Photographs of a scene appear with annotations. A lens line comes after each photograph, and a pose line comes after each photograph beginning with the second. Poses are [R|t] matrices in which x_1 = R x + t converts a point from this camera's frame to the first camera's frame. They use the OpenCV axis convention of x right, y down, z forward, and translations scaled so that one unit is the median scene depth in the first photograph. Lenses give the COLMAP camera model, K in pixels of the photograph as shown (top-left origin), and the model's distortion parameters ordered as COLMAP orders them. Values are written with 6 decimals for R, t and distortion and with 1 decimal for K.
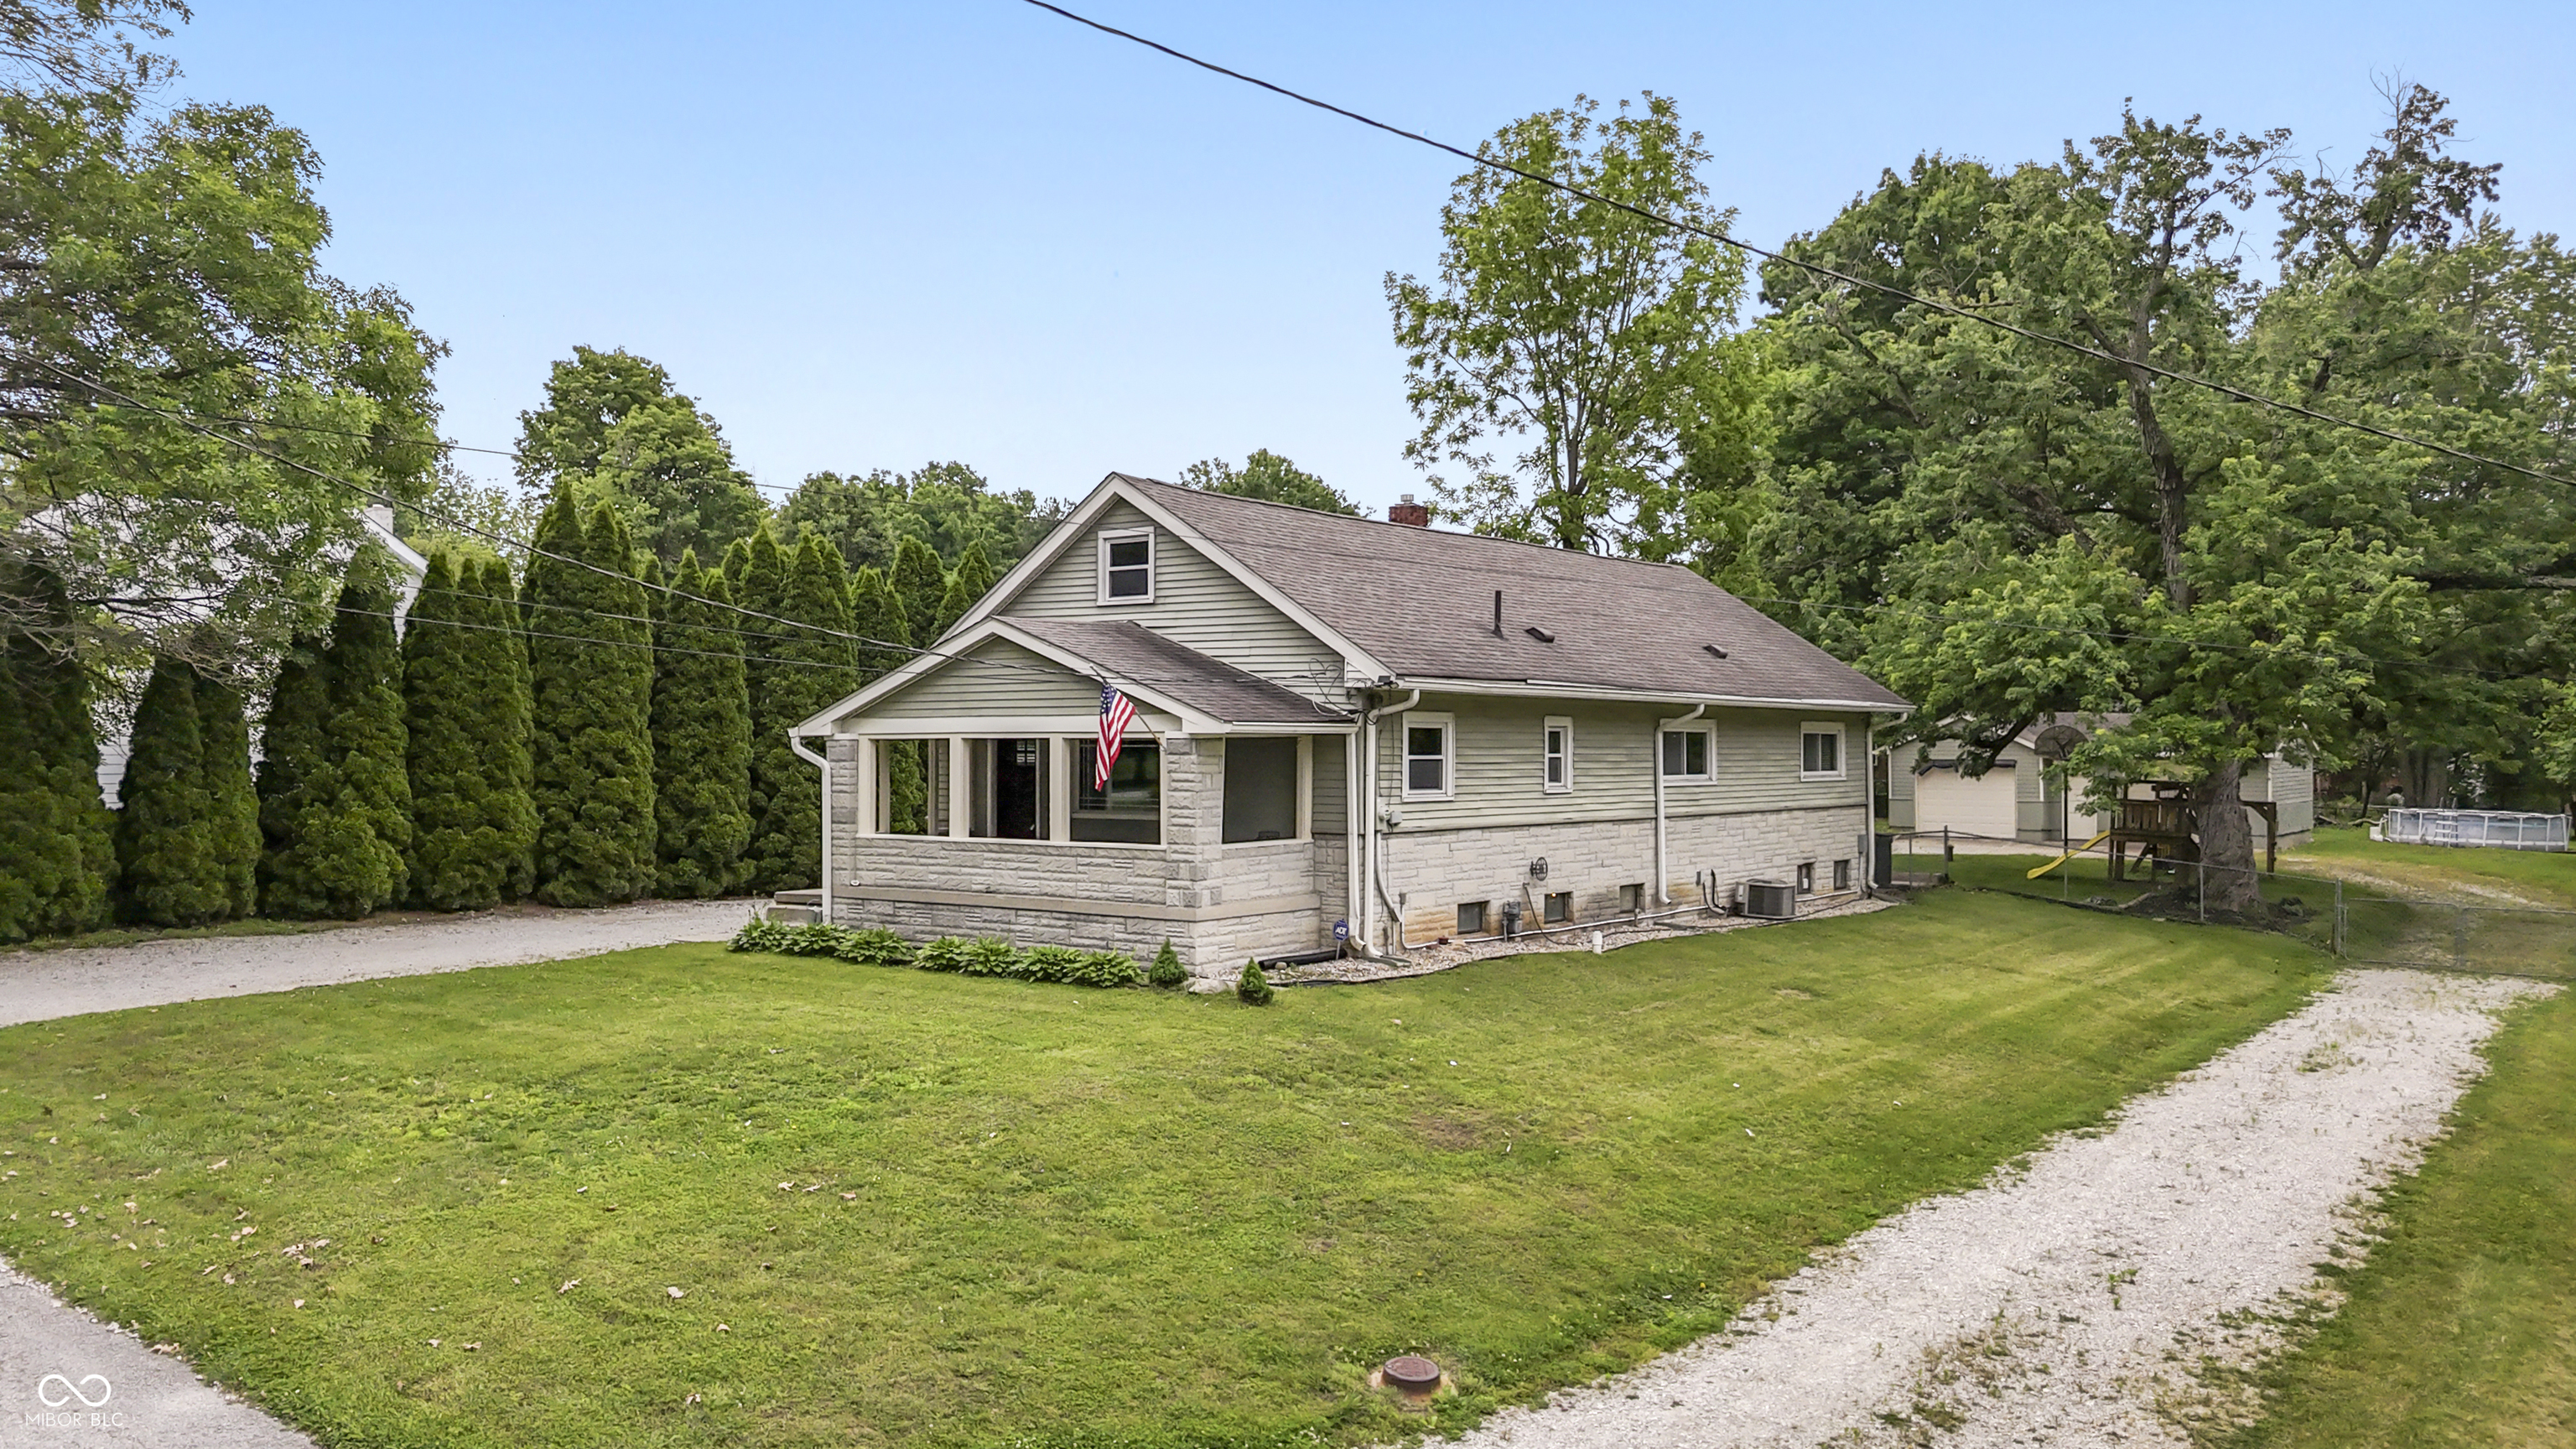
lens RADIAL K [[1921.2, 0, 1282.9], [0, 1921.2, 732.9], [0, 0, 1]] dist [0.072669, -0.071302]
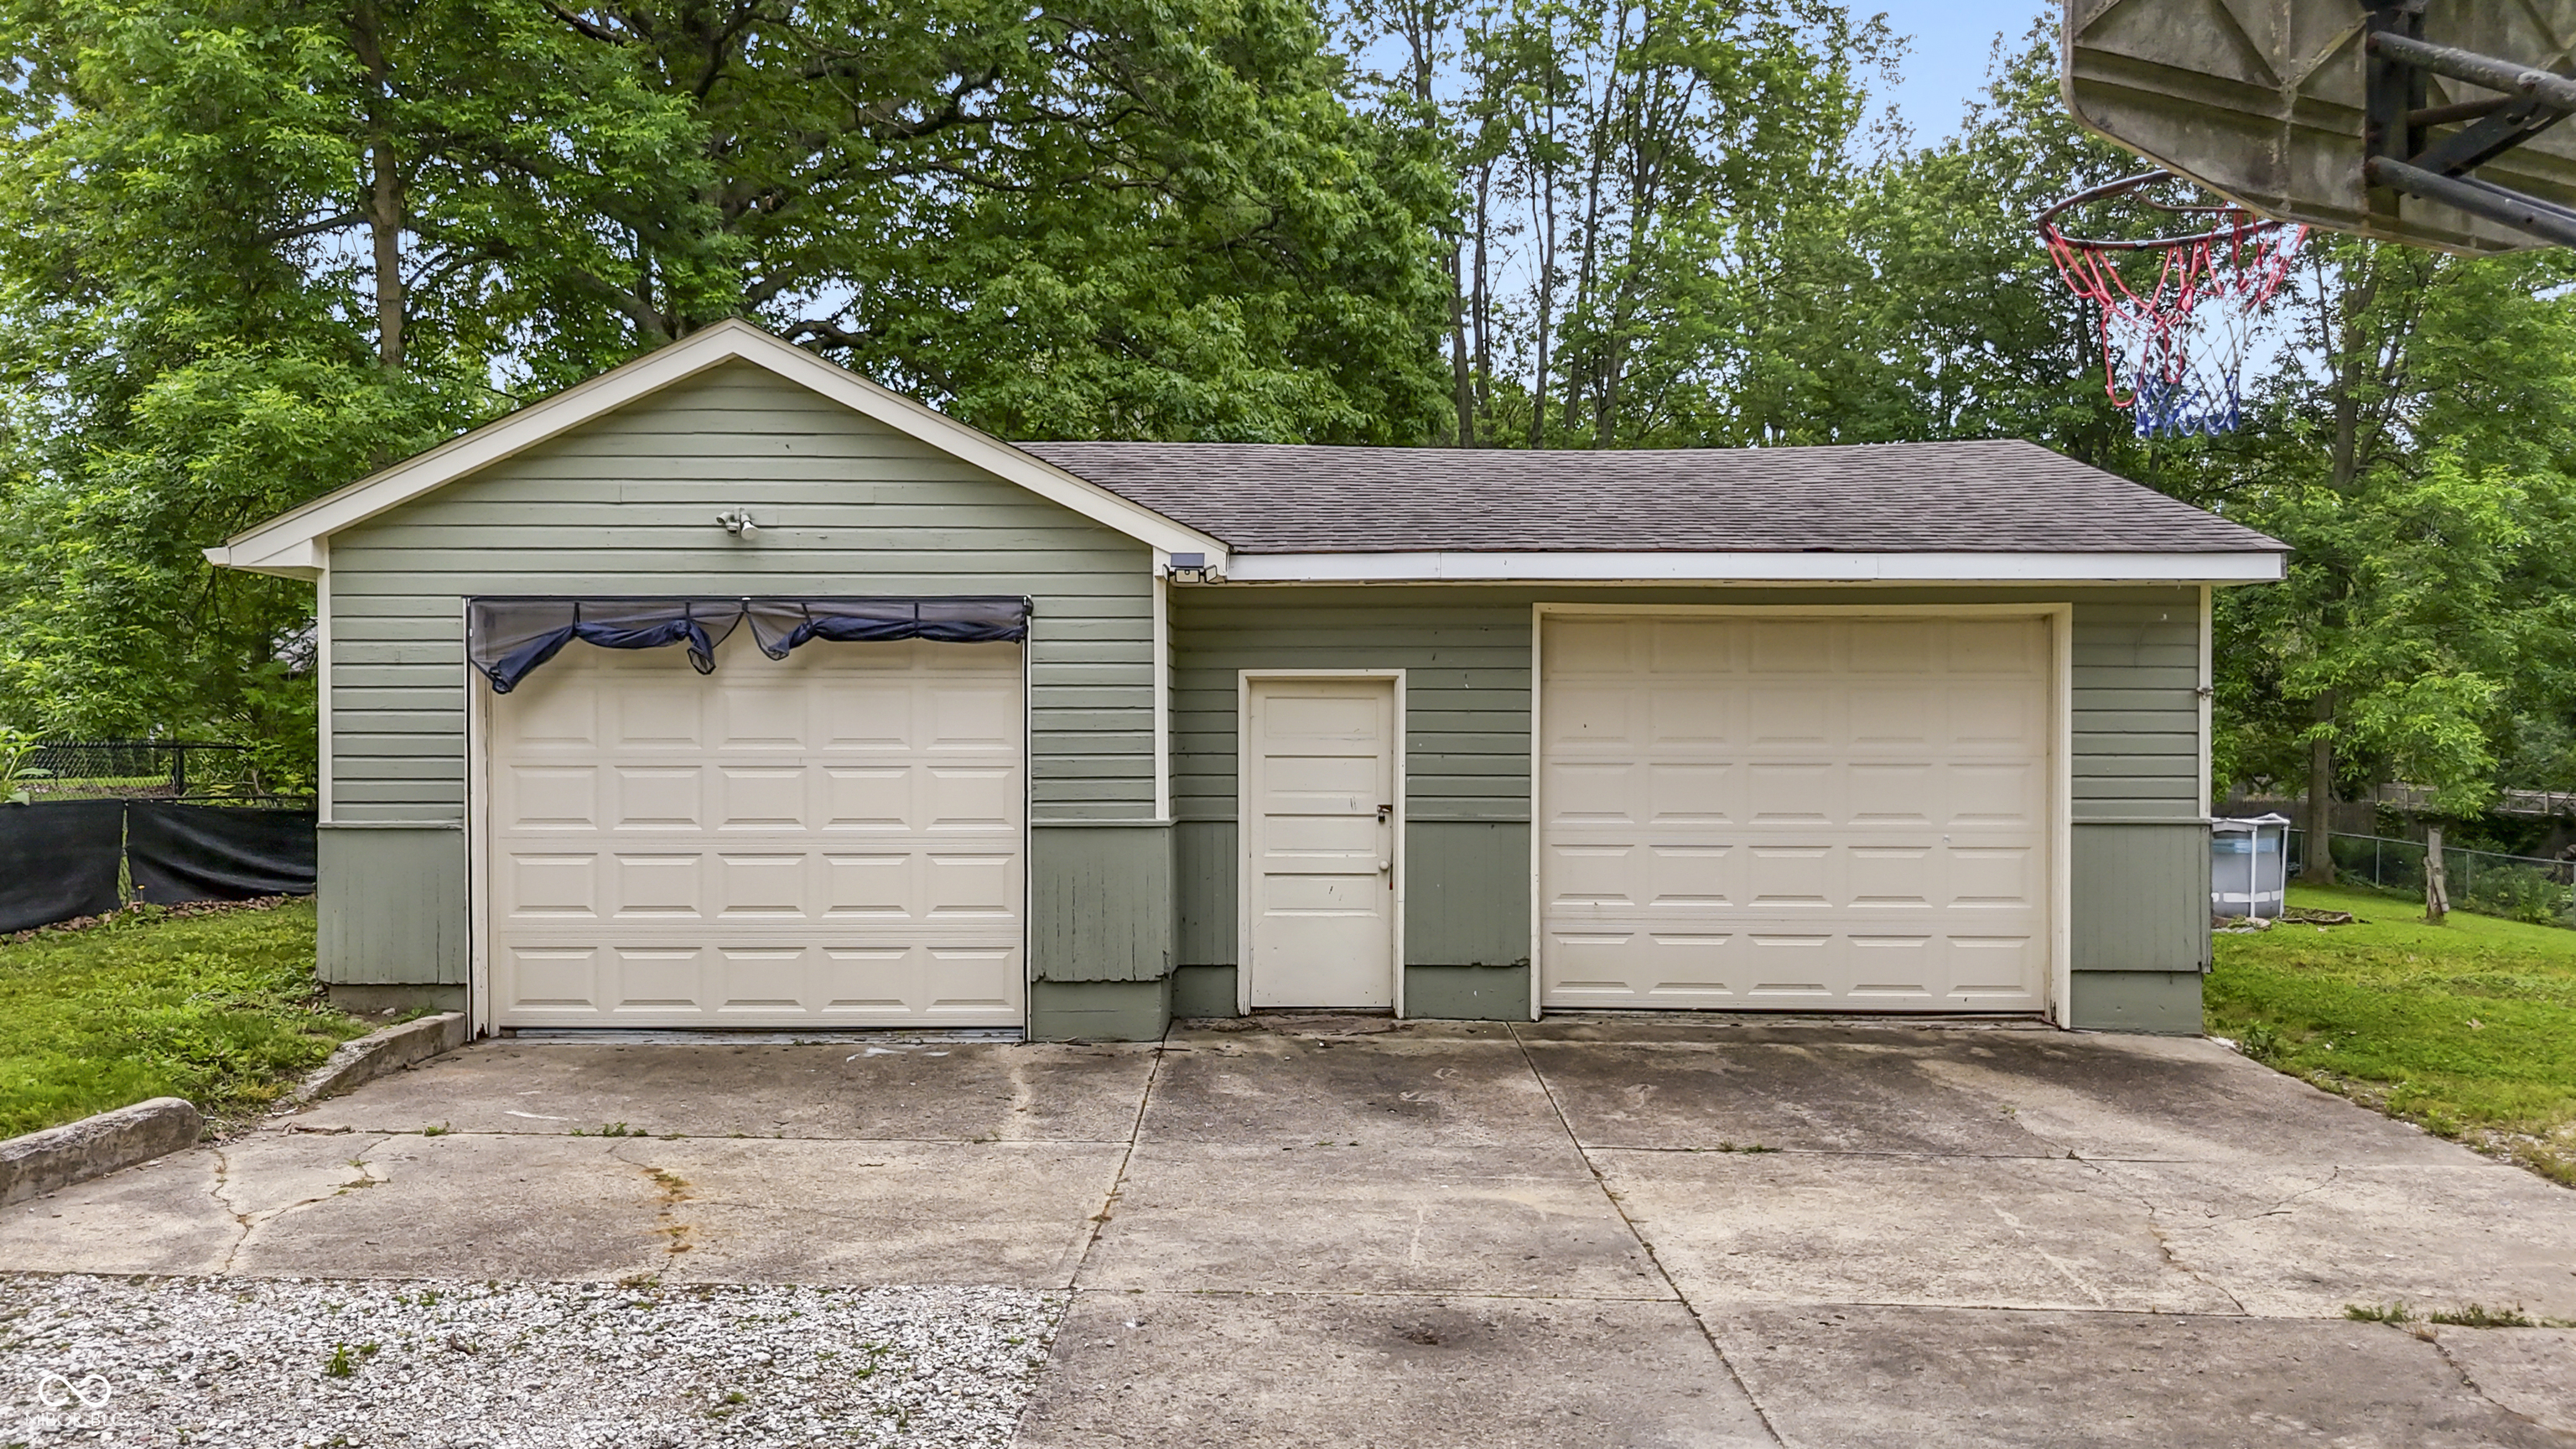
lens RADIAL K [[1921.2, 0, 1298.4], [0, 1921.2, 728.9], [0, 0, 1]] dist [0.072669, -0.071302]
pose [[0.800253, -0.001096, 0.599662, 0.572806], [0.000614, 0.999999, 0.001008, 0.051233], [-0.599663, -0.000438, 0.800253, 1.654593]]
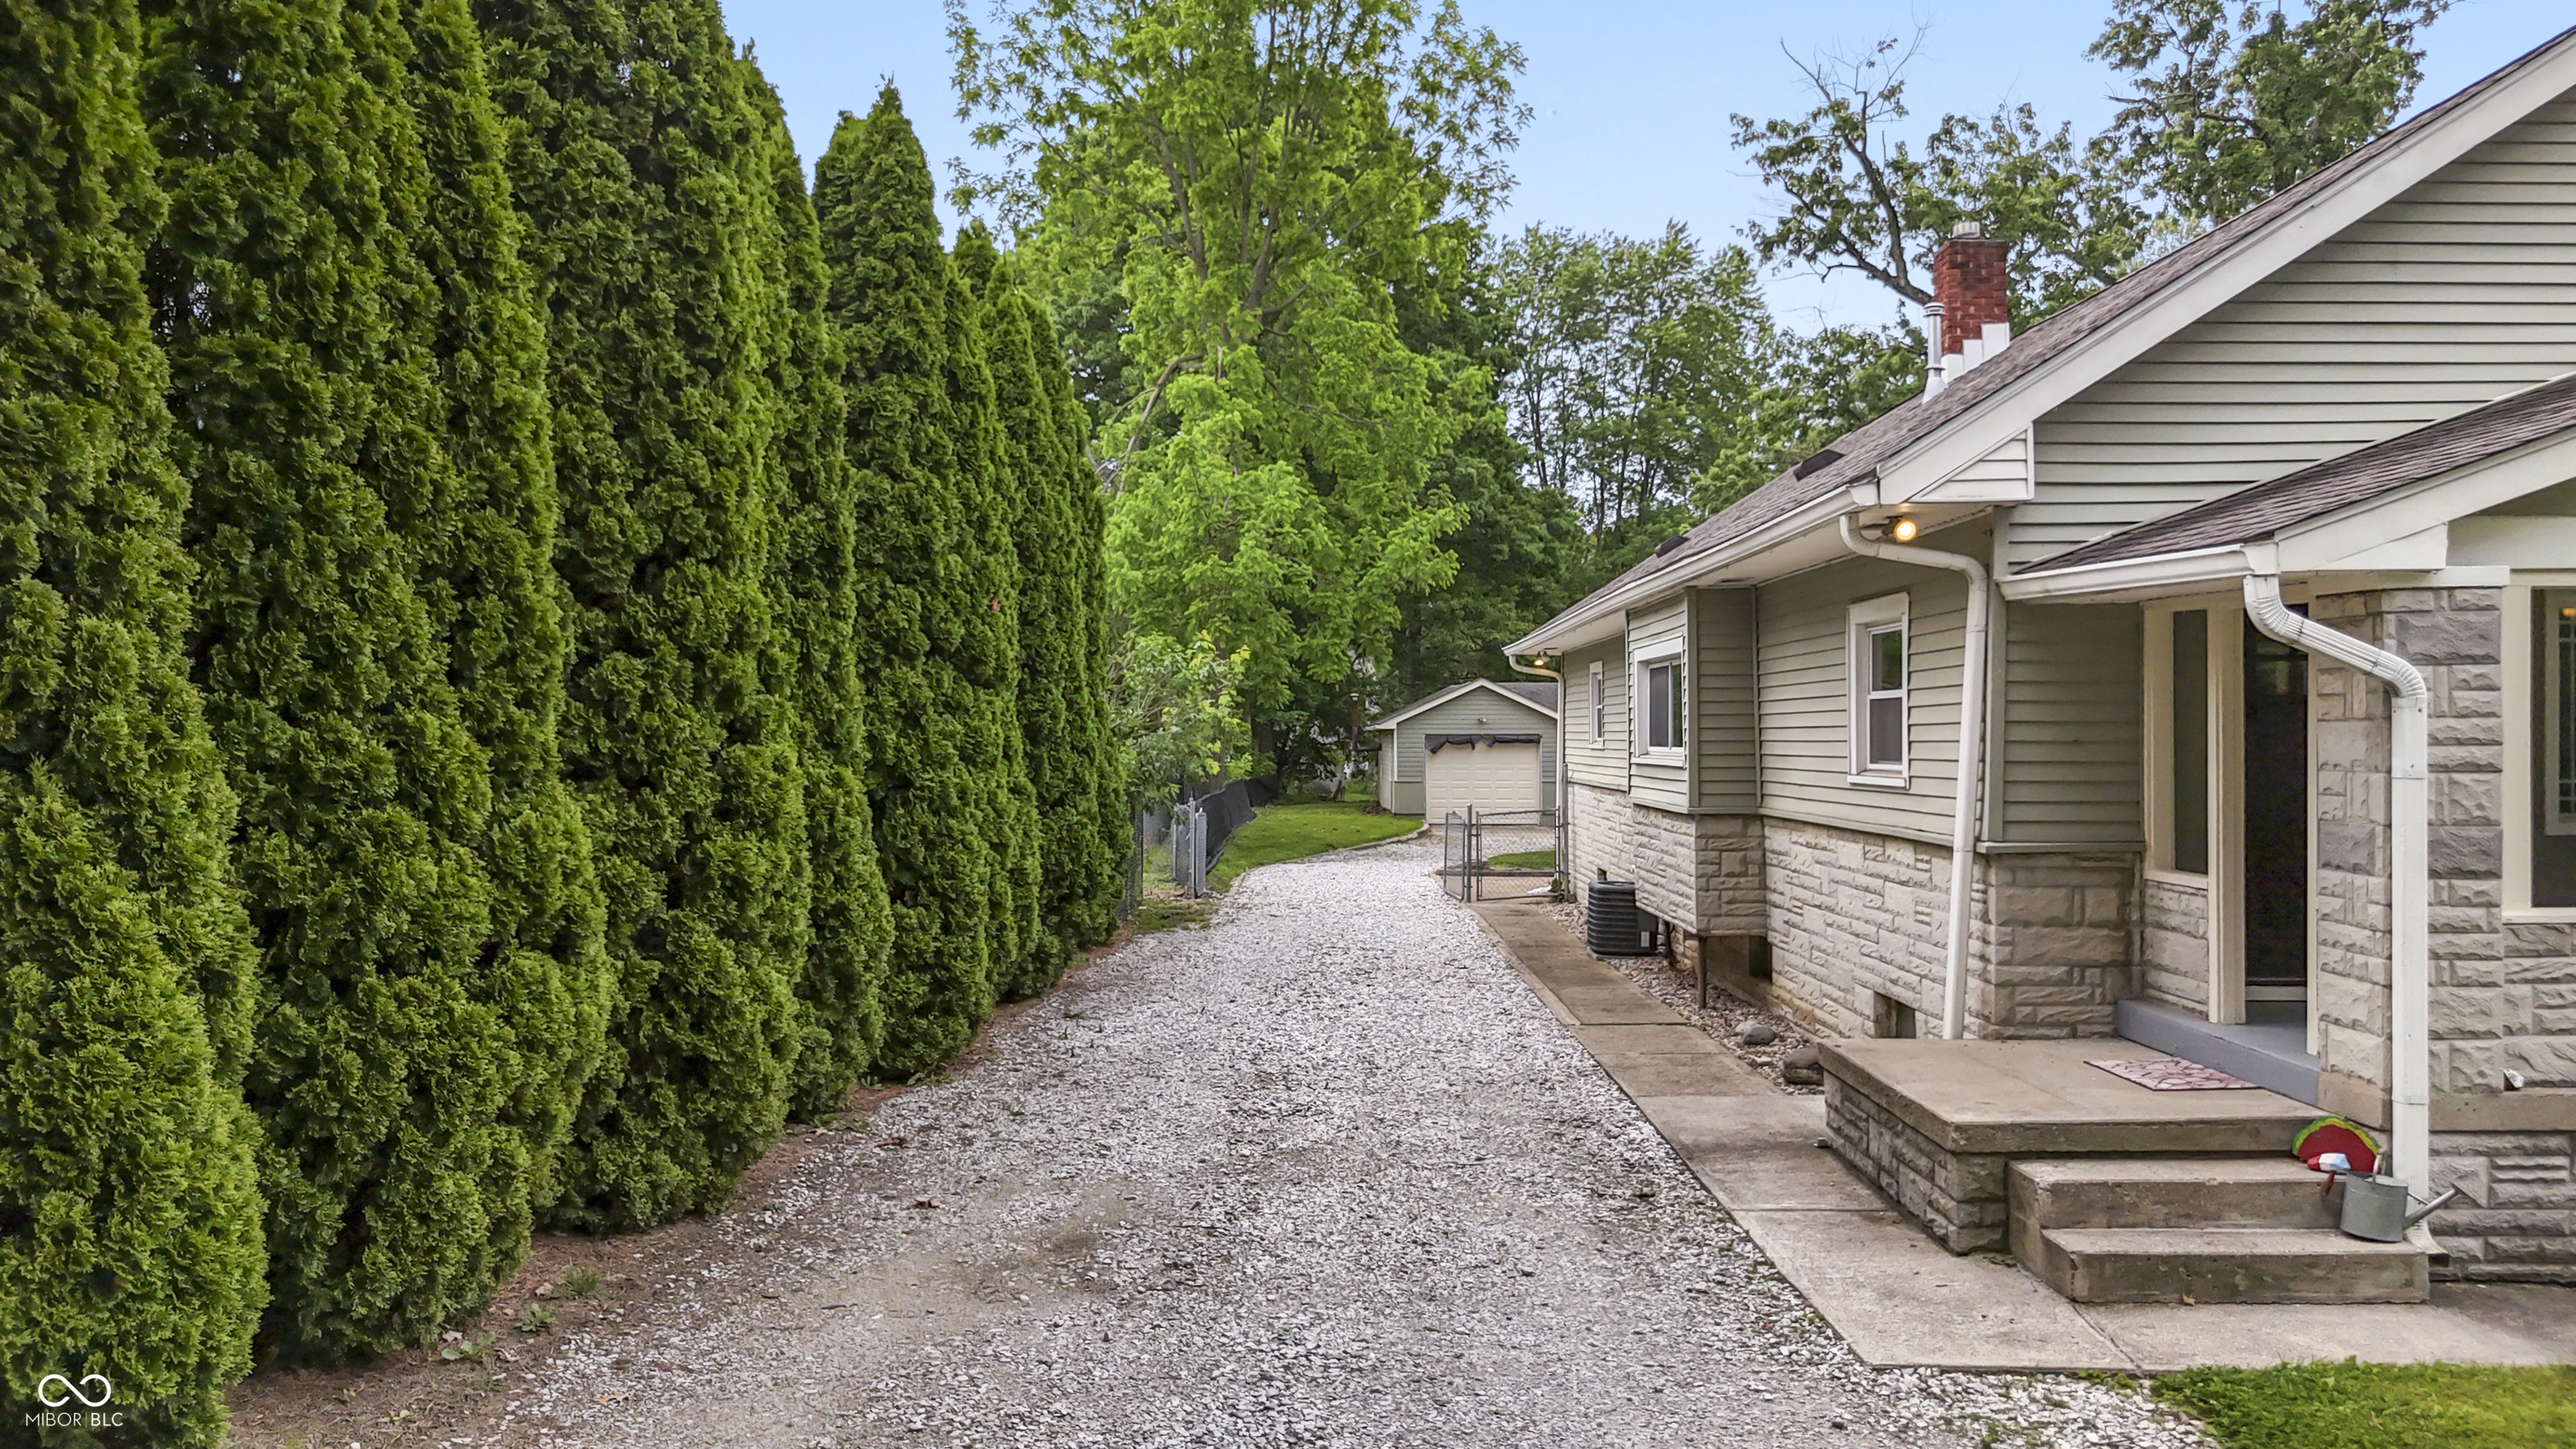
lens RADIAL K [[1921.2, 0, 1282.8], [0, 1921.2, 727.4], [0, 0, 1]] dist [0.072669, -0.071302]
pose [[0.791239, 0.002017, 0.611504, -0.476072], [-0.002708, 0.999996, 0.000205, 0.021441], [-0.611501, -0.001819, 0.791242, 0.760646]]
